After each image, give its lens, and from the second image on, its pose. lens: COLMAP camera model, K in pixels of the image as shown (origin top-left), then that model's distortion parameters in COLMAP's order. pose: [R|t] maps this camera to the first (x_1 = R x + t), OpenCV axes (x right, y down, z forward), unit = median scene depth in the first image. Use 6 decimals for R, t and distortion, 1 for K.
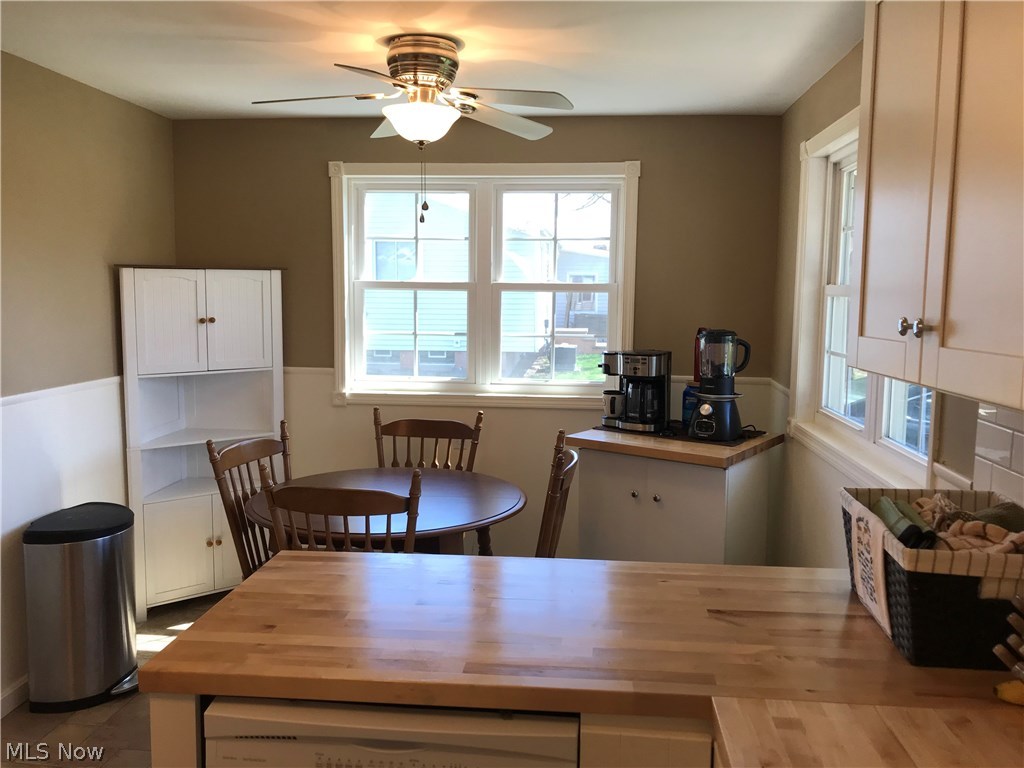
lens RADIAL K [[854.5, 0, 511.2], [0, 854.5, 390.1], [0, 0, 1]] dist [0.031092, -0.014715]
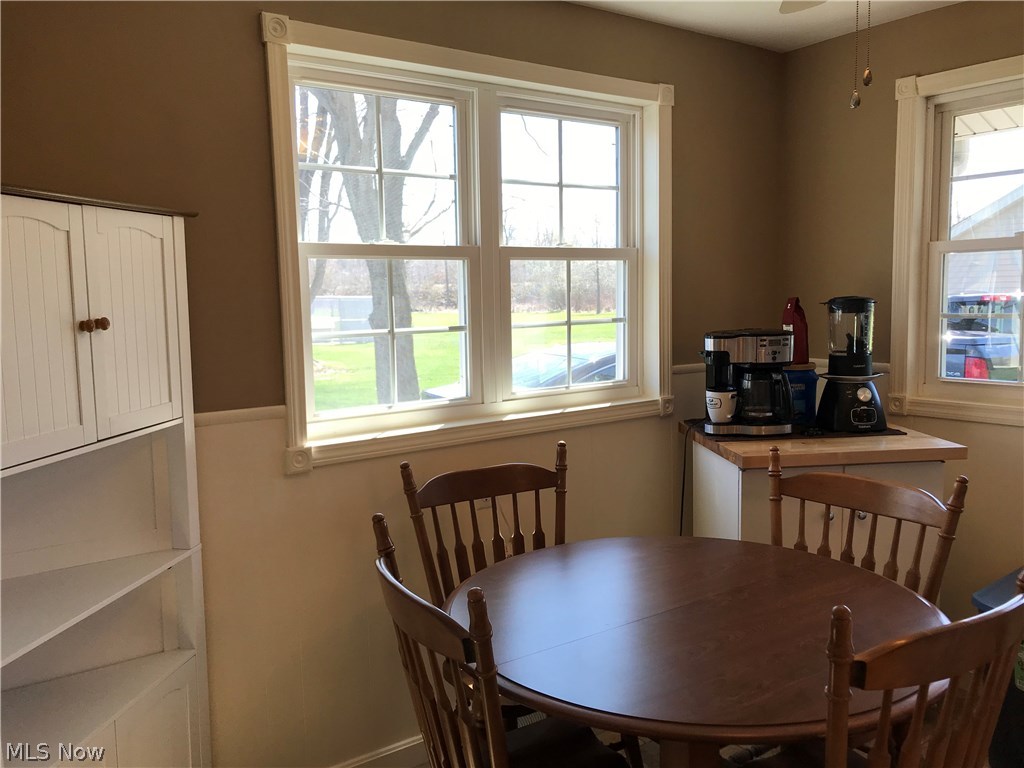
lens RADIAL K [[854.5, 0, 512.2], [0, 854.5, 372.4], [0, 0, 1]] dist [0.031092, -0.014715]
pose [[0.736960, -0.092112, 0.669631, -0.465823], [0.108420, 0.993953, 0.017404, -0.040212], [-0.667185, 0.059776, 0.742490, 0.515873]]
